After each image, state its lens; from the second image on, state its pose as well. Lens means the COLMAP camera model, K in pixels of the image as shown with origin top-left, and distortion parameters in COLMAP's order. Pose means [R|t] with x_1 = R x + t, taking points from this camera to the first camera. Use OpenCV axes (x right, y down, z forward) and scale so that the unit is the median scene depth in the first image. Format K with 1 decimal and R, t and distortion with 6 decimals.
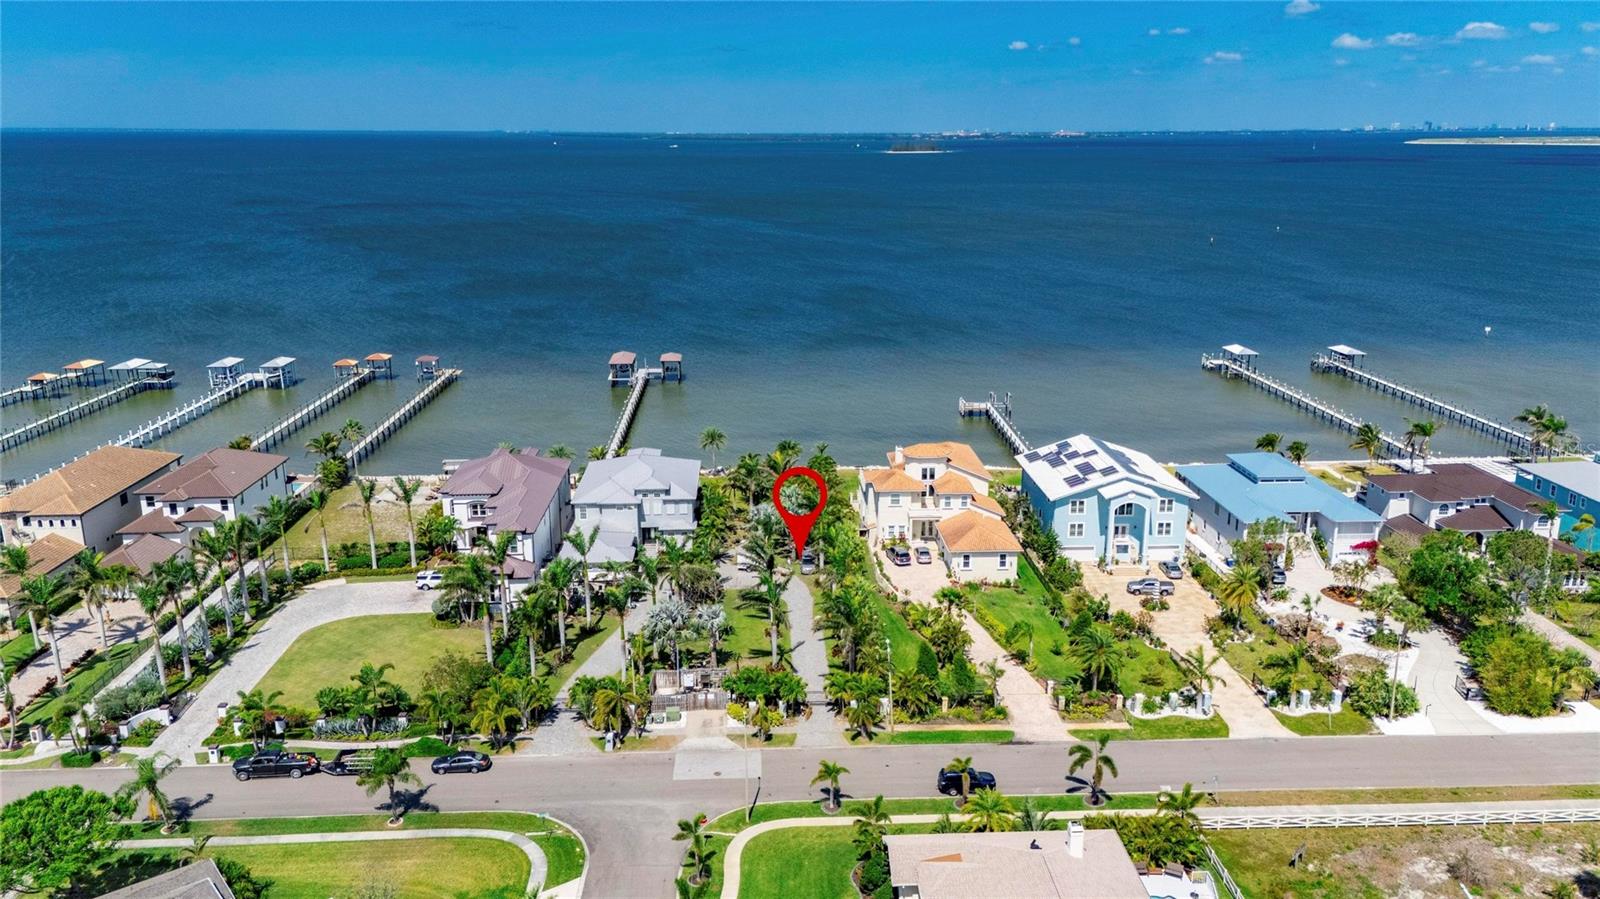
lens RADIAL K [[1194.5, 0, 806.3], [0, 1194.5, 441.9], [0, 0, 1]] dist [0.099980, -0.124401]
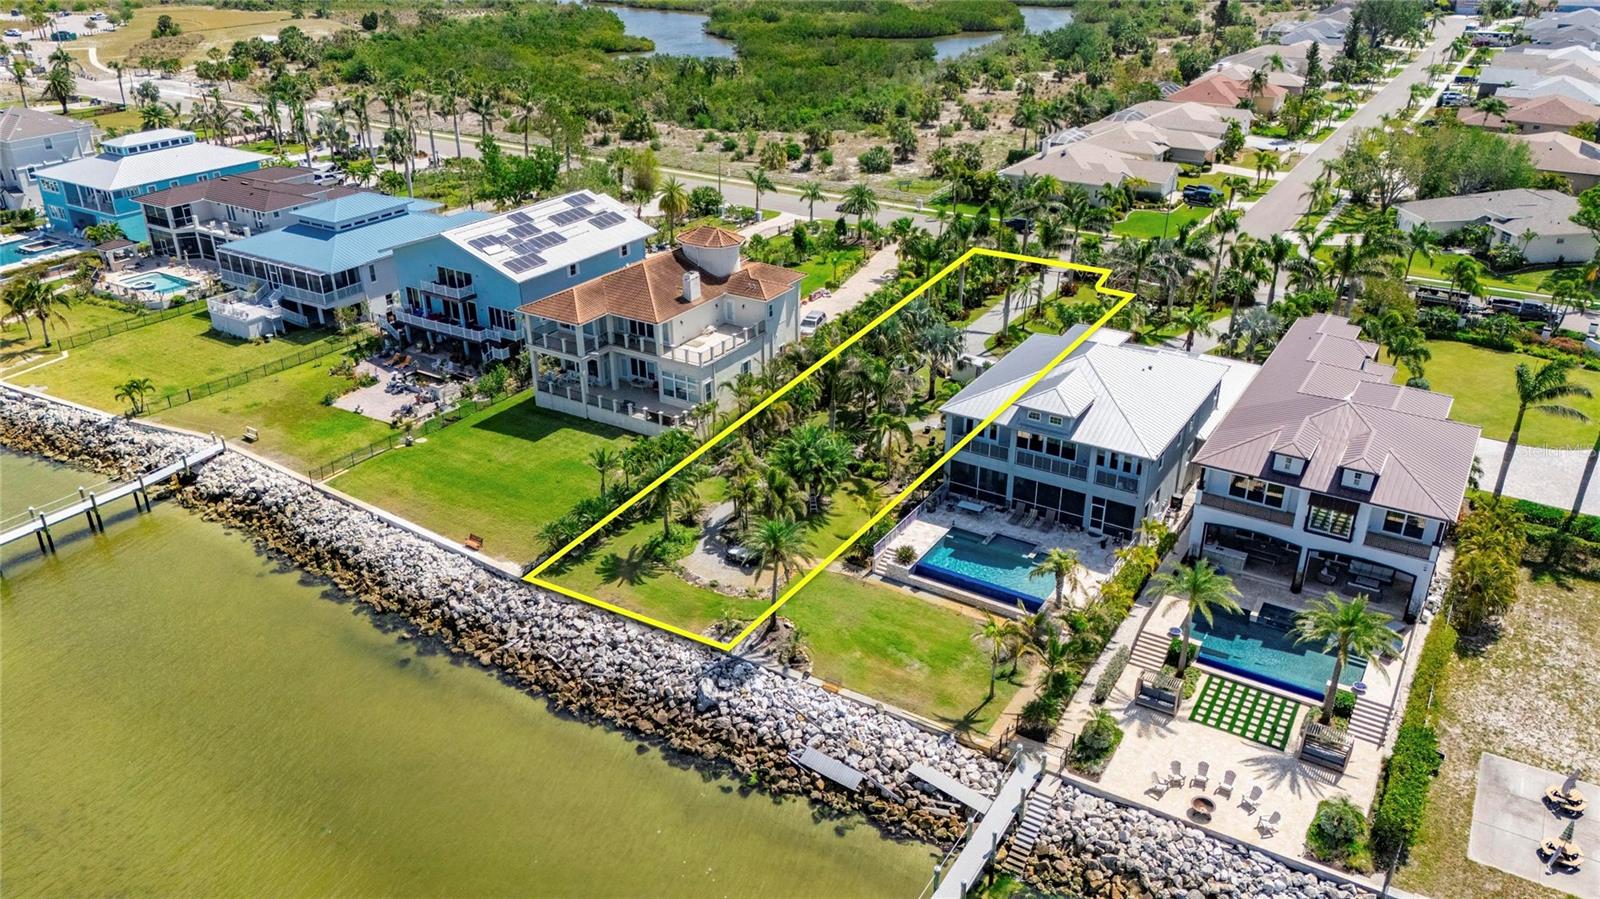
lens RADIAL K [[1174.6, 0, 808.3], [0, 1174.6, 452.1], [0, 0, 1]] dist [0.072408, -0.065490]
pose [[-0.822737, -0.249754, 0.510614, -0.355641], [0.143620, 0.777817, 0.611861, -0.332463], [-0.549979, 0.576735, -0.604069, 1.579756]]
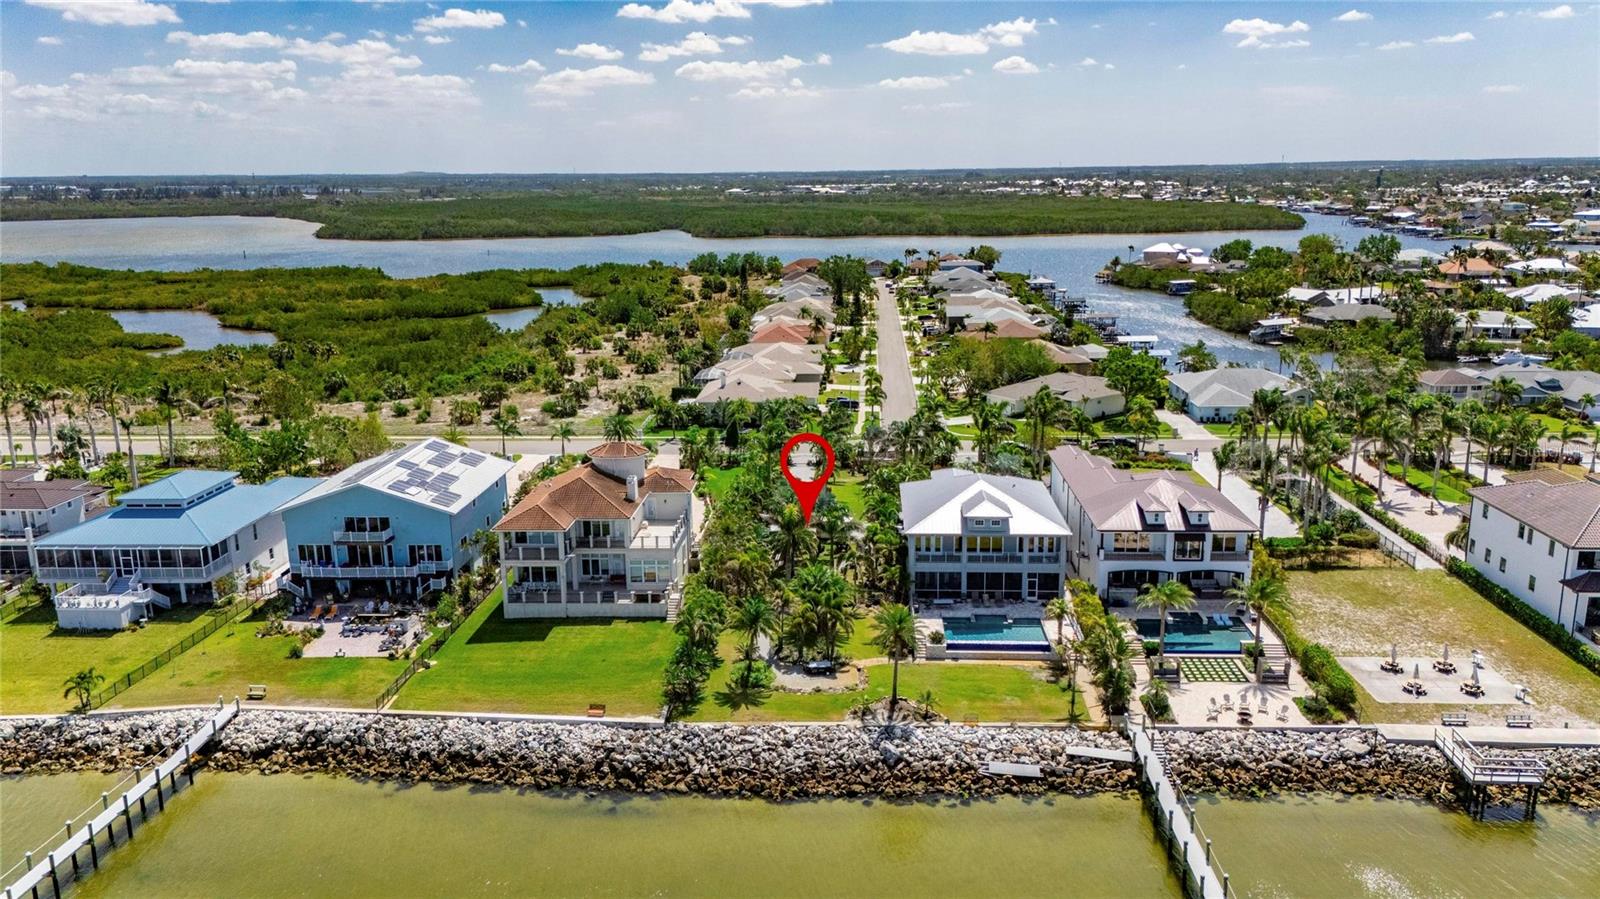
lens RADIAL K [[1174.6, 0, 808.3], [0, 1174.6, 452.1], [0, 0, 1]] dist [0.072408, -0.065490]
pose [[-0.995178, -0.011714, 0.097387, -0.116538], [0.035279, 0.883657, 0.466804, -0.392780], [-0.091525, 0.467988, -0.878982, 1.838487]]
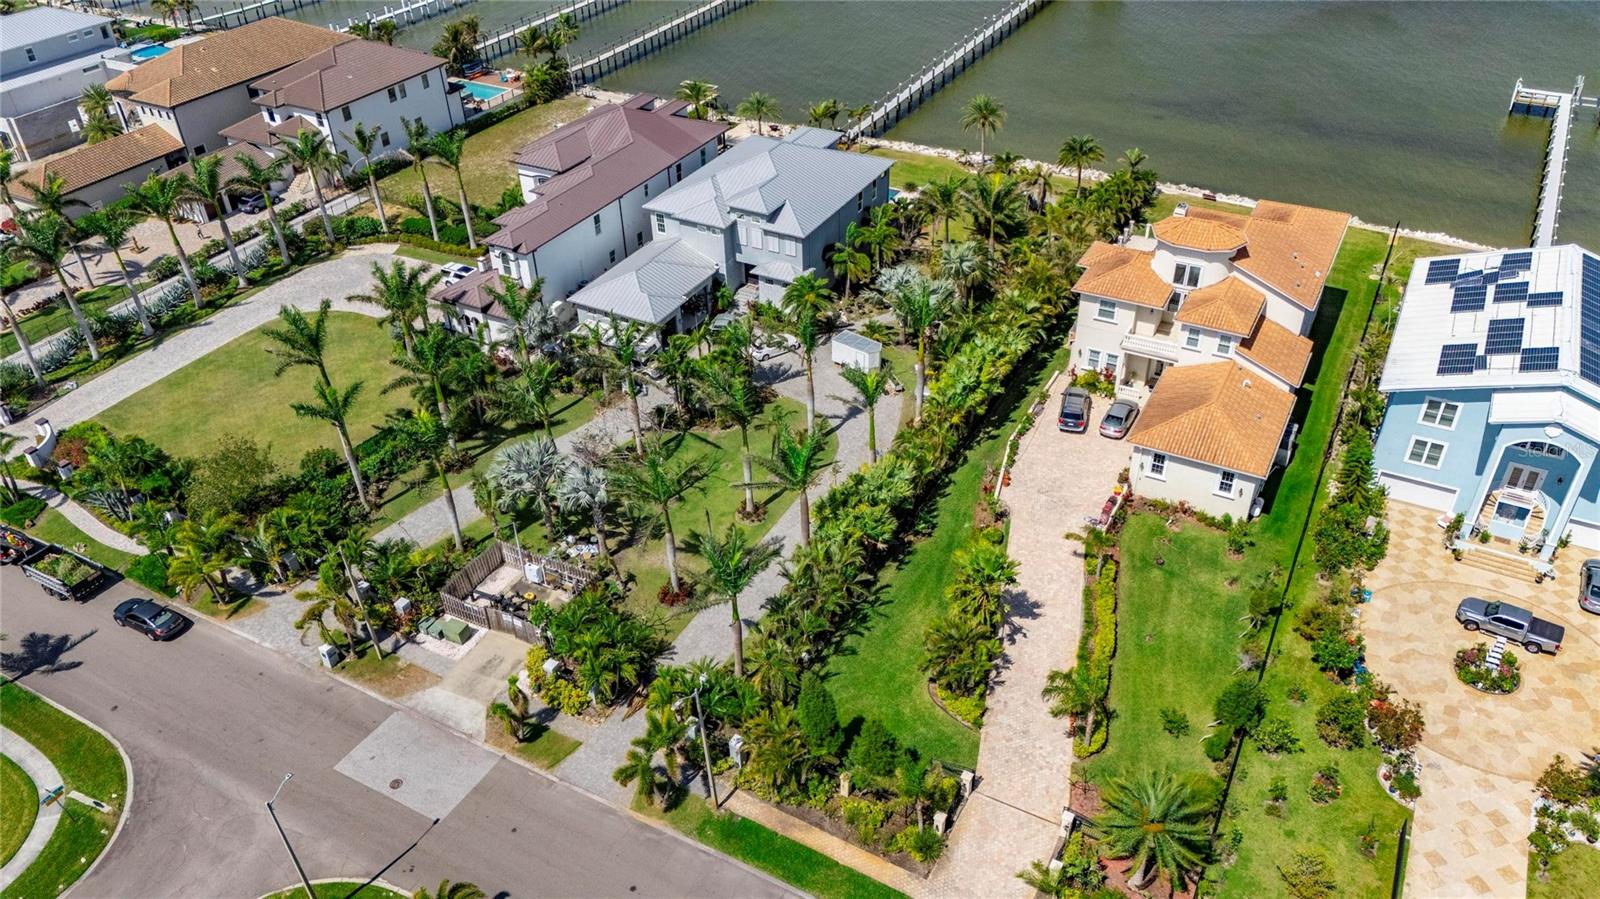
lens RADIAL K [[1174.6, 0, 808.3], [0, 1174.6, 452.1], [0, 0, 1]] dist [0.072408, -0.065490]
pose [[0.856420, 0.288600, -0.428082, 0.226990], [-0.113906, 0.914359, 0.388553, -0.098785], [0.503557, -0.284004, 0.815949, 0.474193]]
